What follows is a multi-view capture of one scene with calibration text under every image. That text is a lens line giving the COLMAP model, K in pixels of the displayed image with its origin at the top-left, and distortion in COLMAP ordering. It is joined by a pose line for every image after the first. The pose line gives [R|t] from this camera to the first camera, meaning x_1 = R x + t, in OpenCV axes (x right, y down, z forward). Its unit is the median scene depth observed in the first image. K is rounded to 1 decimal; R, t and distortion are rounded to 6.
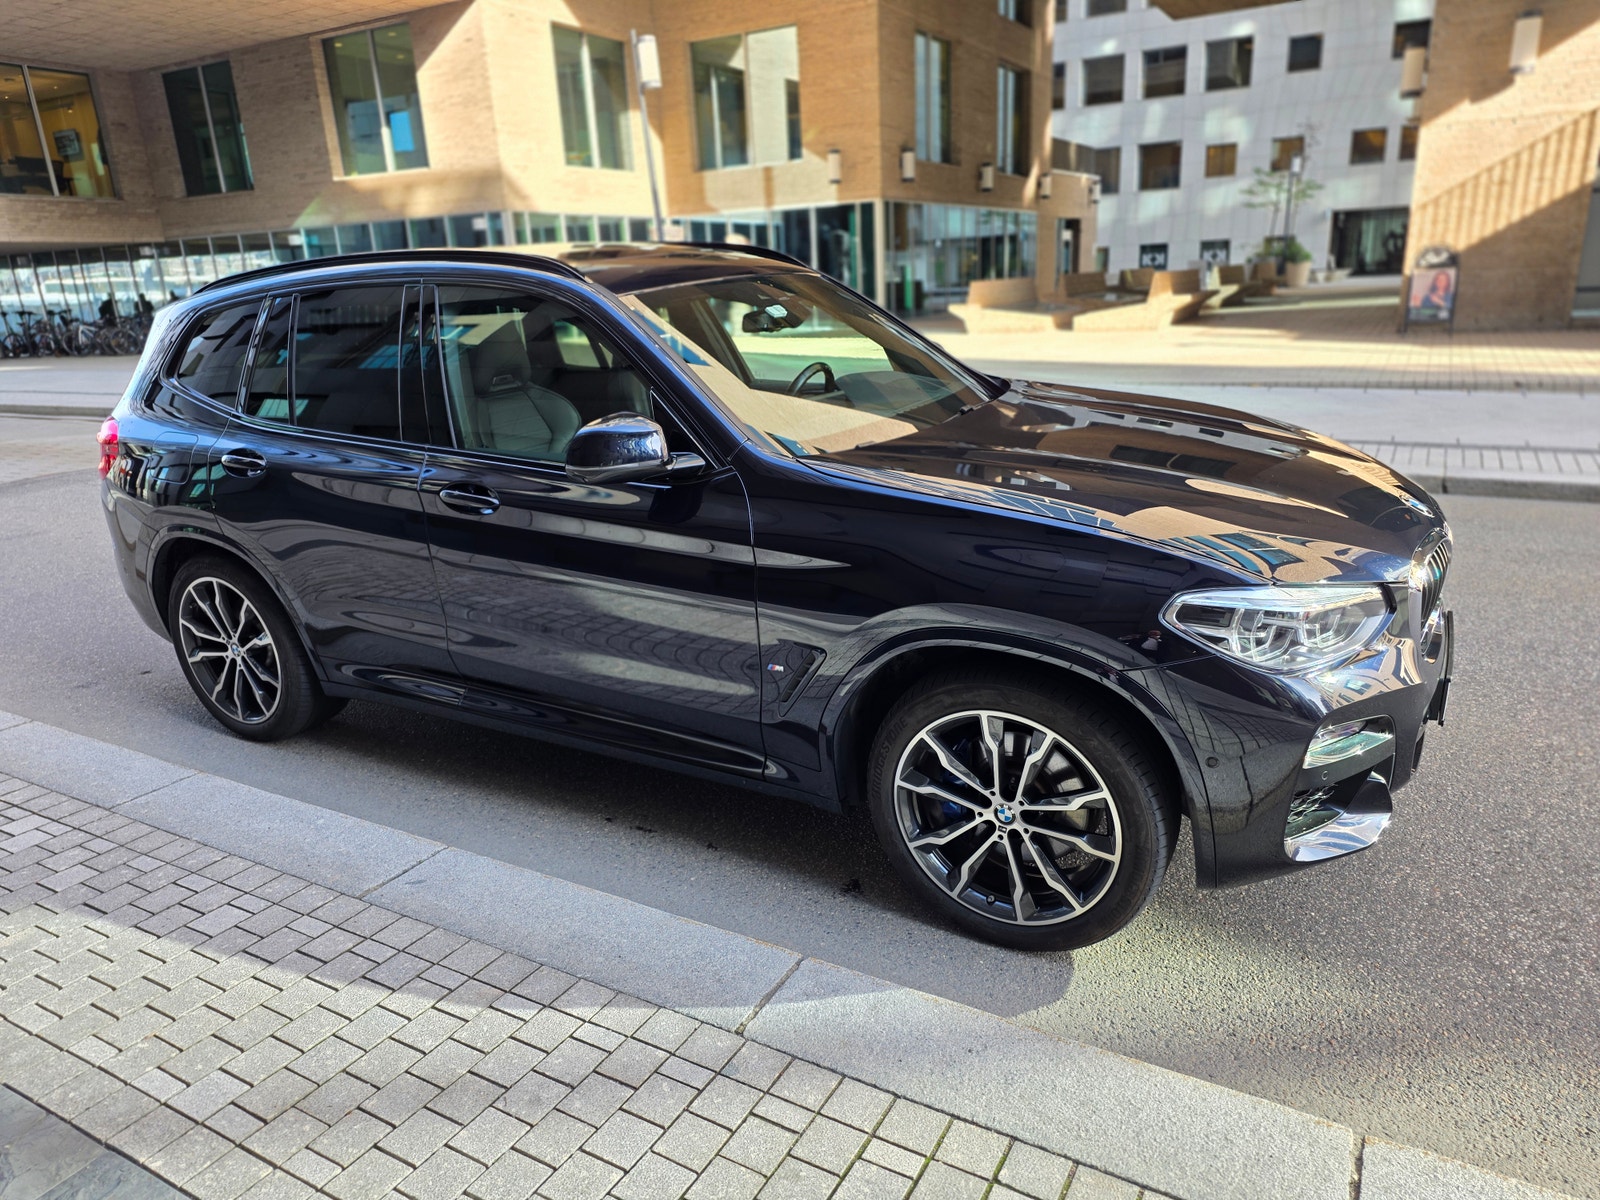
lens RADIAL K [[1066.3, 0, 807.1], [0, 1066.3, 614.1], [0, 0, 1]] dist [0.046306, -0.030877]
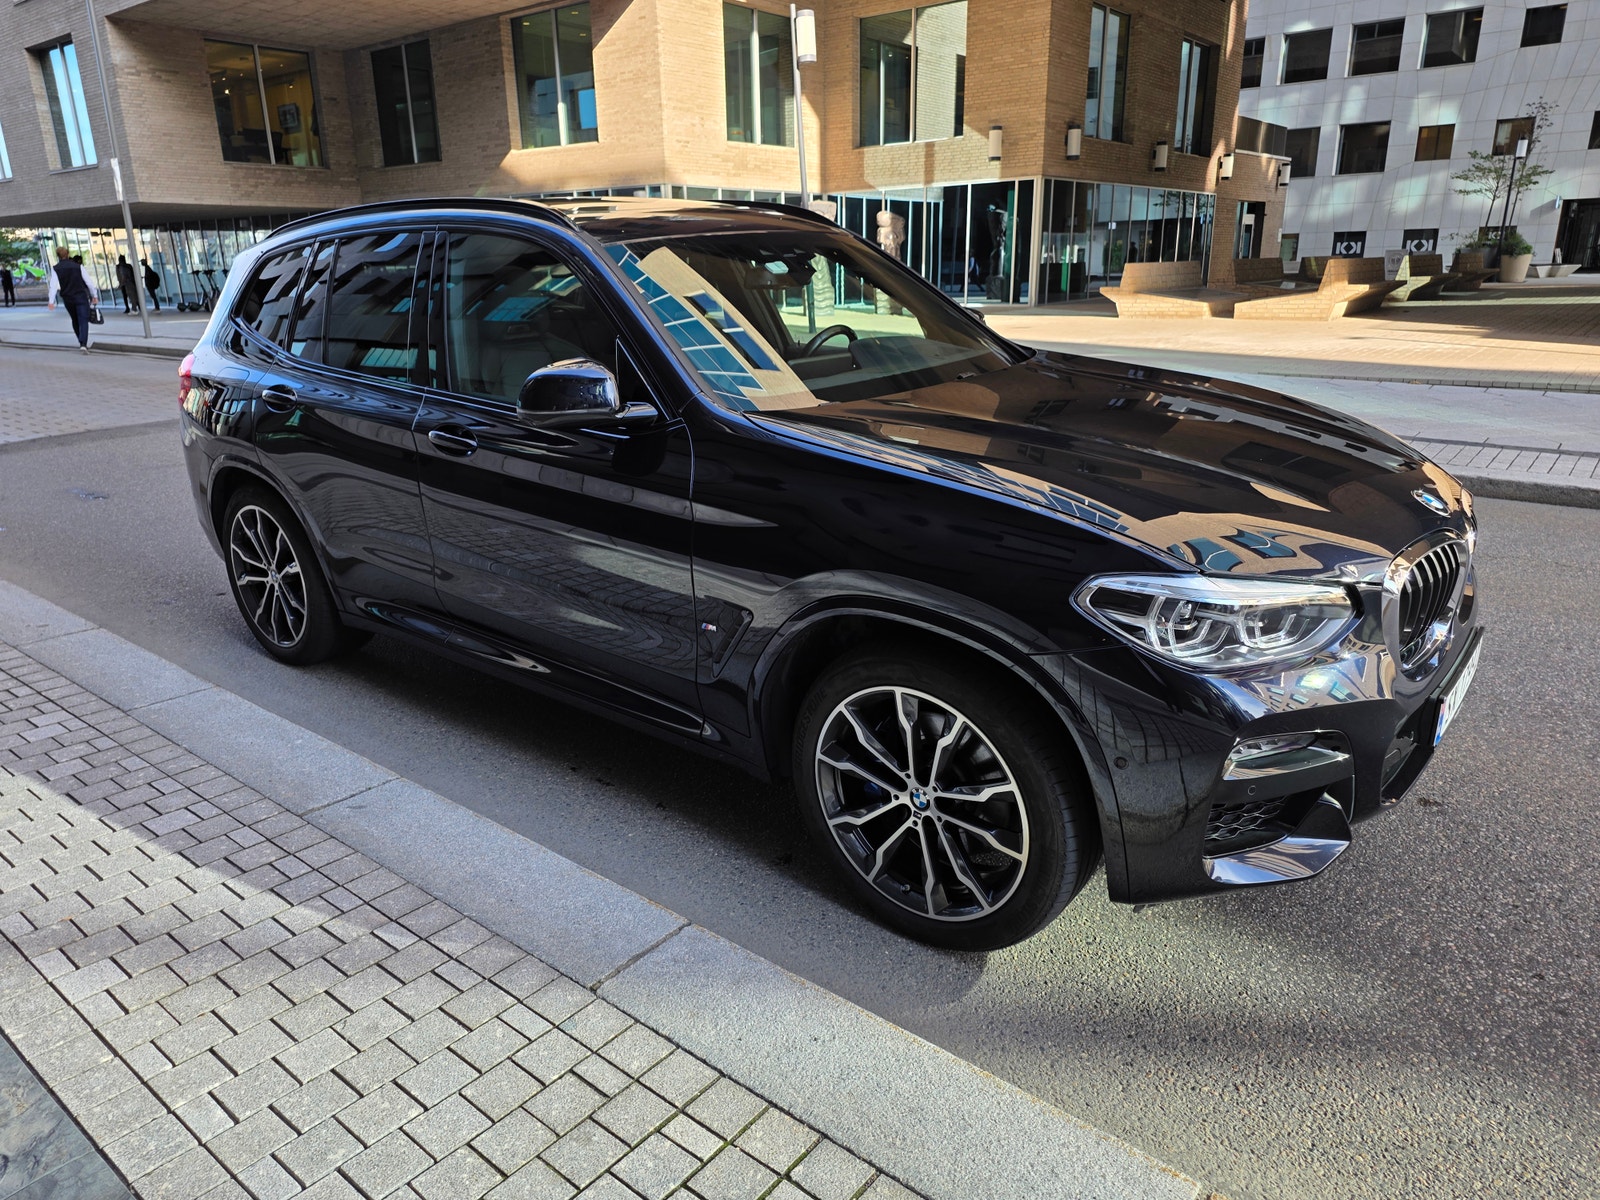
lens RADIAL K [[1067.8, 0, 787.2], [0, 1067.8, 595.9], [0, 0, 1]] dist [0.045477, -0.029977]
pose [[0.985241, 0.076212, -0.153271, 0.128706], [-0.076009, 0.997081, 0.007192, 0.006669], [0.153372, 0.004564, 0.988158, 0.031558]]
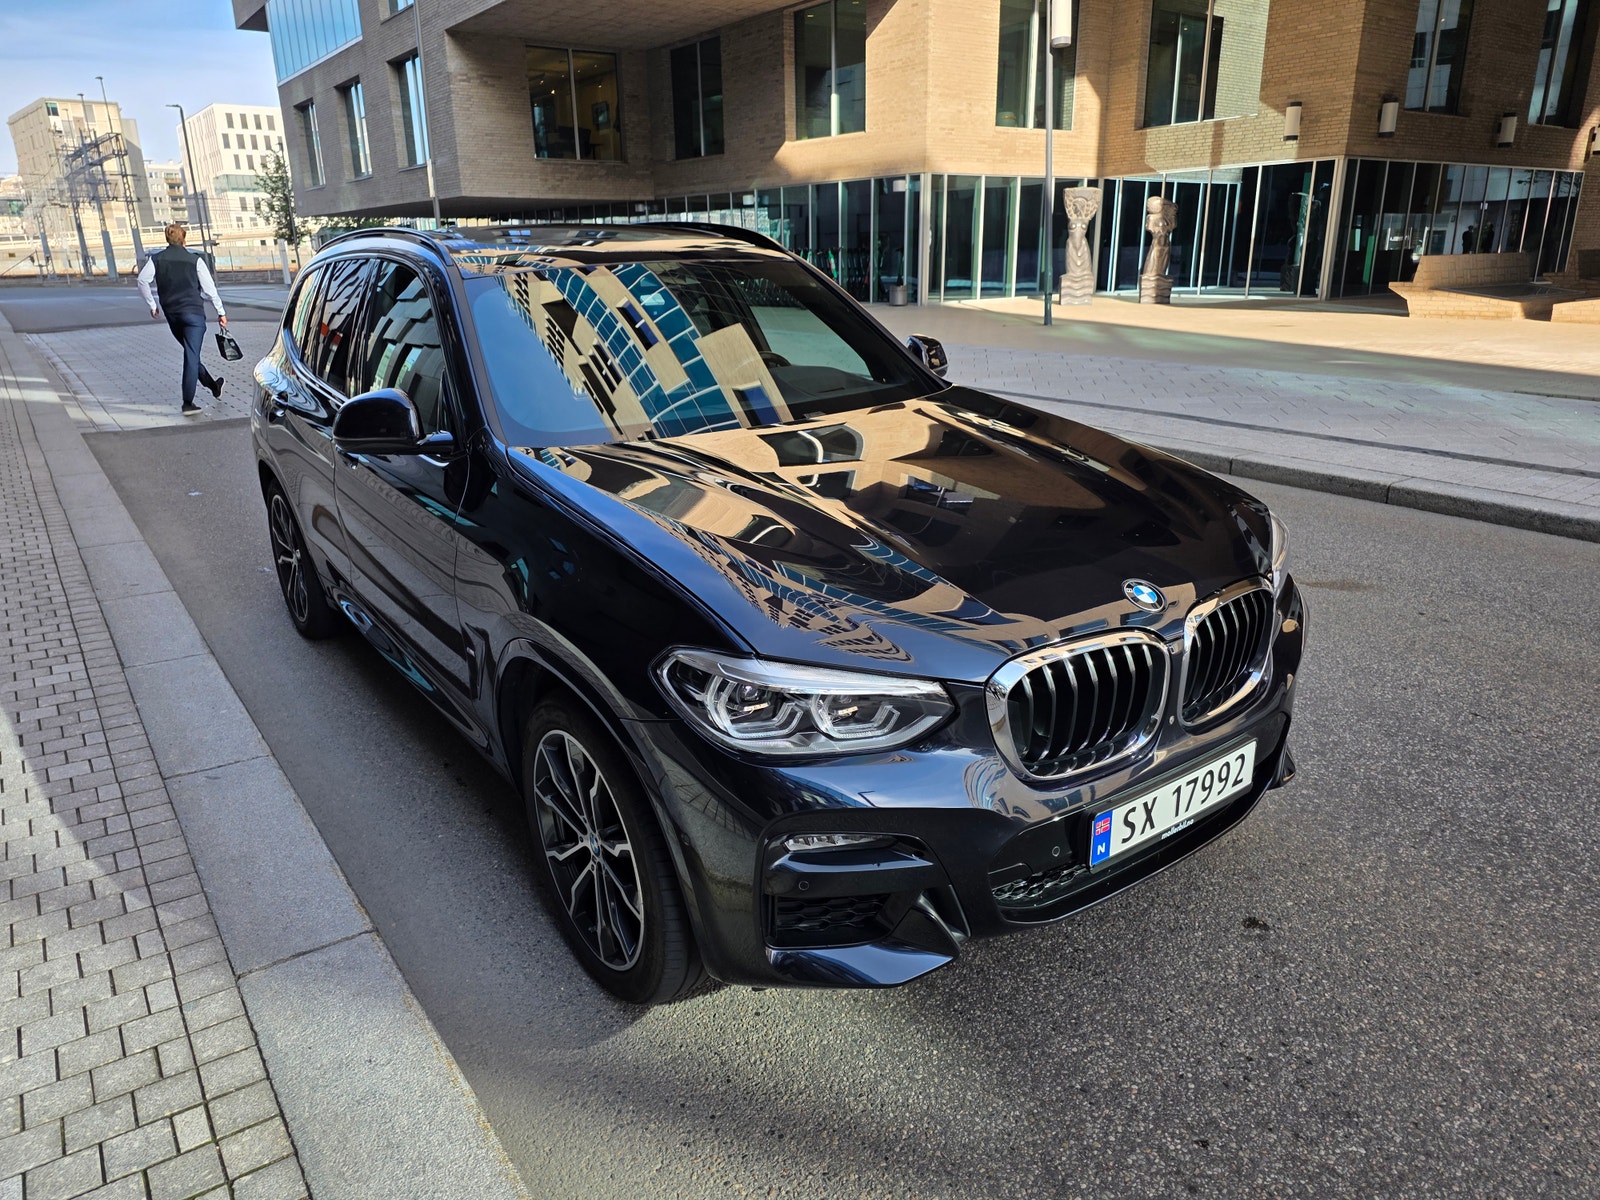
lens RADIAL K [[1072.7, 0, 800.0], [0, 1072.7, 600.0], [0, 0, 1]] dist [0.043976, -0.031017]
pose [[0.906861, 0.160109, -0.389832, 0.442704], [-0.152010, 0.987023, 0.051764, -0.066660], [0.393060, 0.012315, 0.919430, 0.122039]]
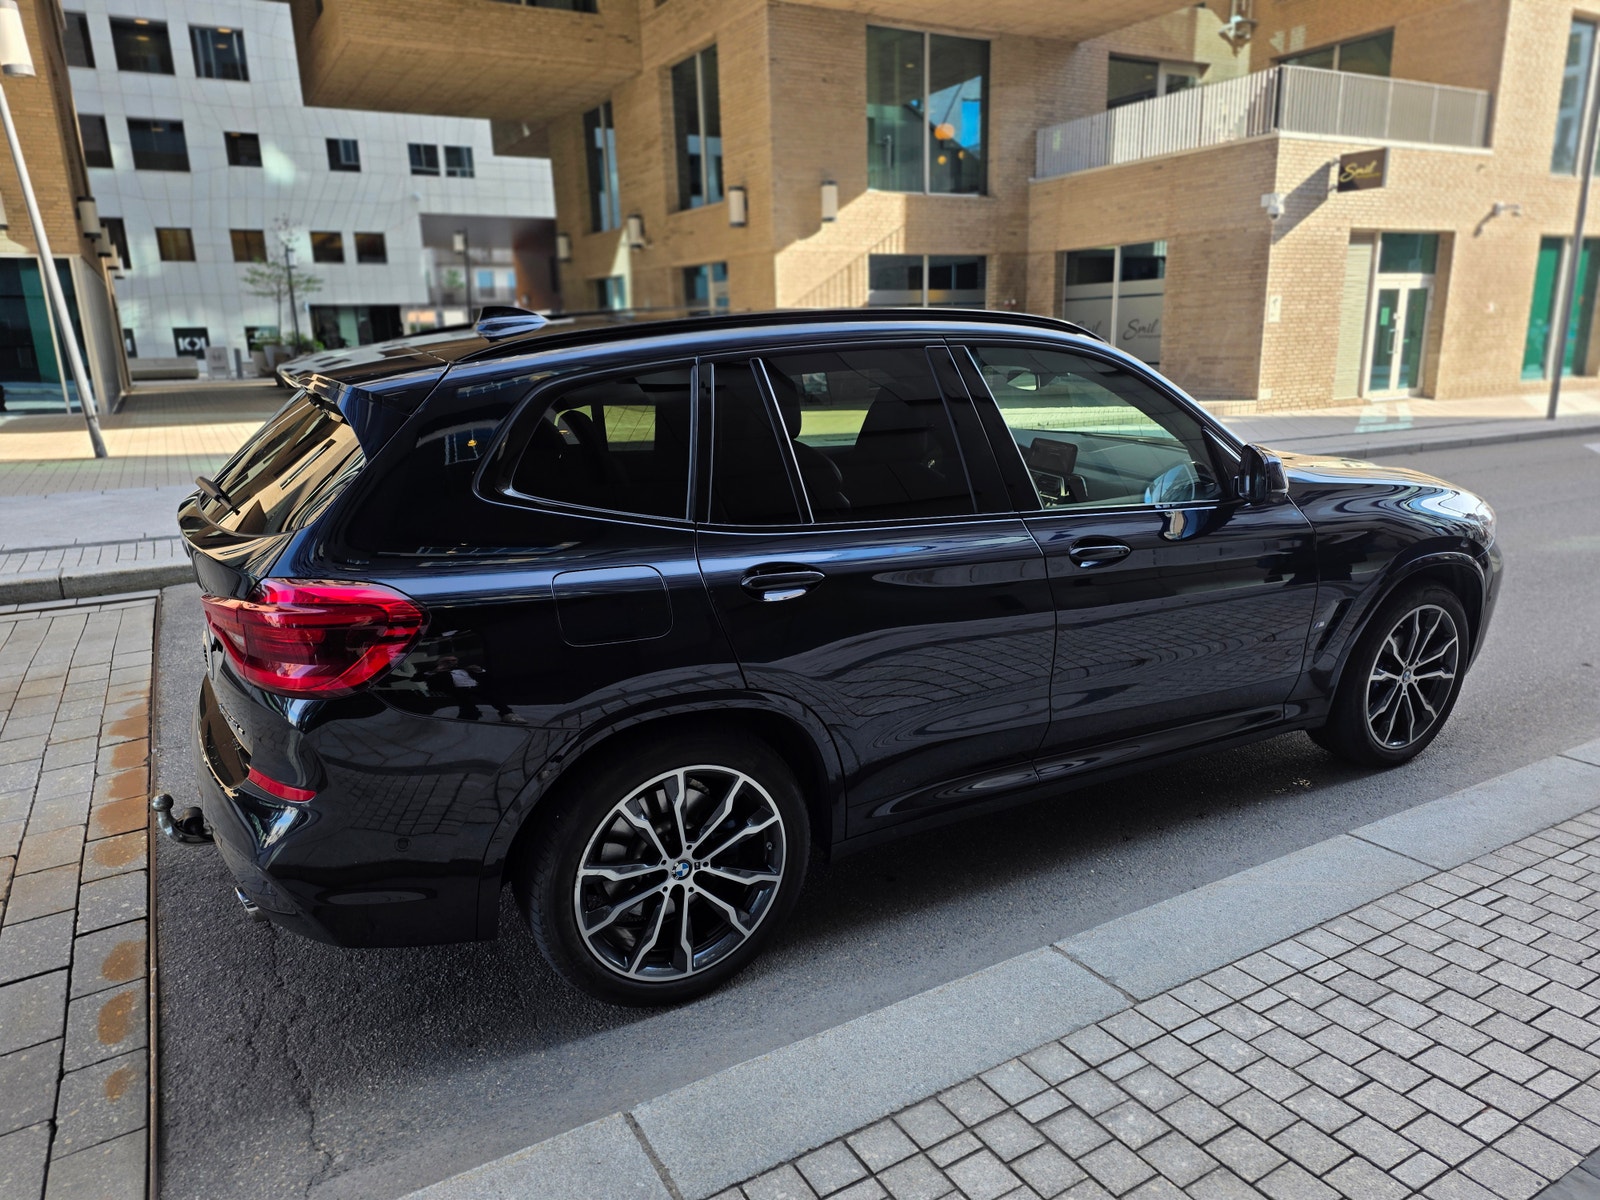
lens RADIAL K [[1066.3, 0, 807.1], [0, 1066.3, 614.1], [0, 0, 1]] dist [0.046306, -0.030877]
pose [[0.506022, -0.189689, 0.841403, -2.326030], [0.258820, 0.963955, 0.061663, -0.325055], [-0.822772, 0.186569, 0.536878, 1.261934]]
